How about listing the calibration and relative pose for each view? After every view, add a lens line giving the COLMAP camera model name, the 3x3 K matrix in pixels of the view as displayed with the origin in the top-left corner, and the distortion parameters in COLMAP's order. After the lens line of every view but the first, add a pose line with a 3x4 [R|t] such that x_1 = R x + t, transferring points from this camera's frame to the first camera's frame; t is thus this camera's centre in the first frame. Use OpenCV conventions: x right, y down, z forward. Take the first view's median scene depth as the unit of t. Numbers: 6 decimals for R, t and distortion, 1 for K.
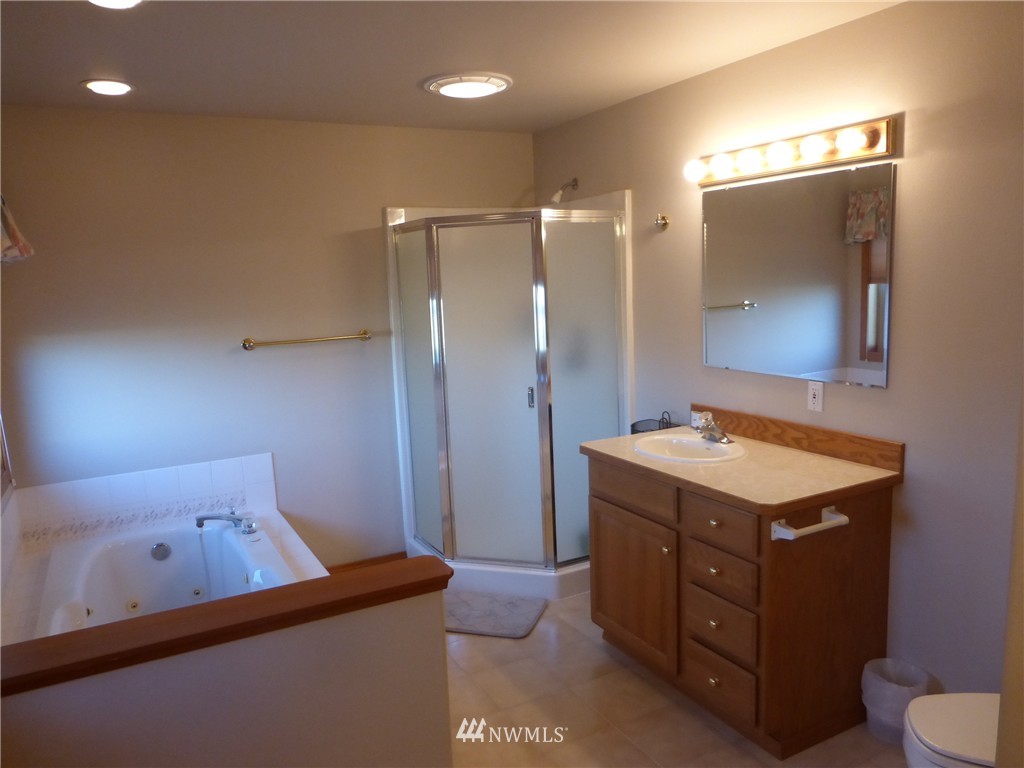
lens RADIAL K [[762.7, 0, 507.2], [0, 762.7, 382.1], [0, 0, 1]] dist [-0.029002, 0.003742]
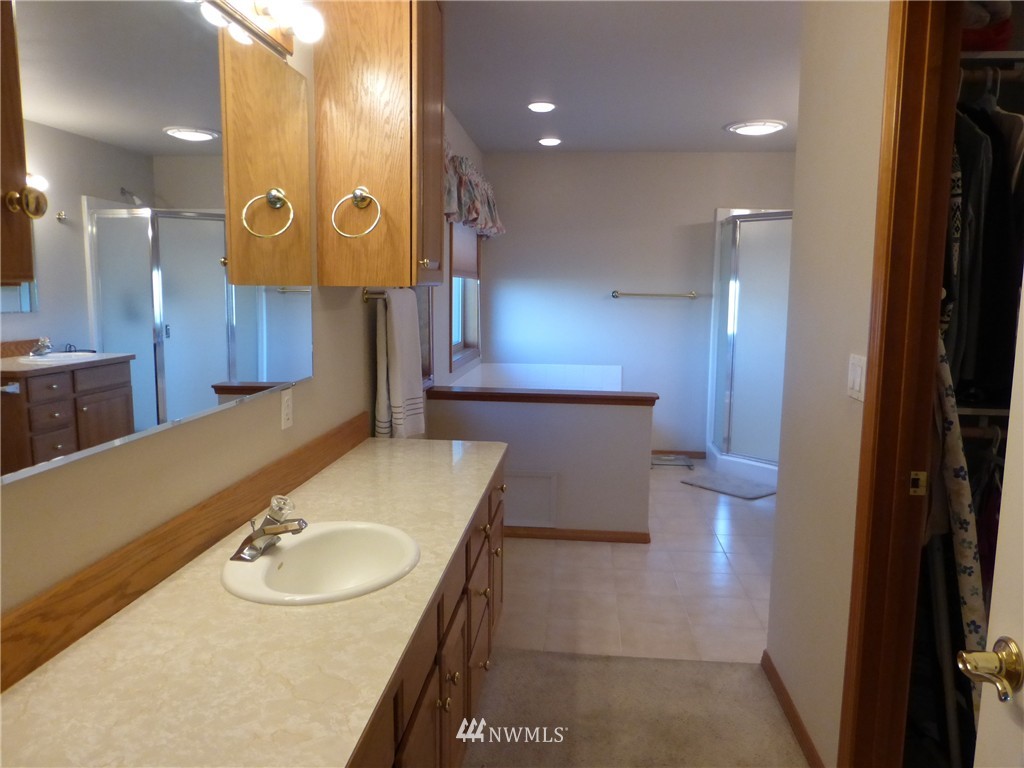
lens RADIAL K [[762.7, 0, 514.7], [0, 762.7, 383.8], [0, 0, 1]] dist [-0.029002, 0.003742]
pose [[0.832033, 0.120338, -0.541516, 0.368368], [-0.126657, 0.991612, 0.025753, 0.121451], [0.540073, 0.047160, 0.840296, -0.440774]]
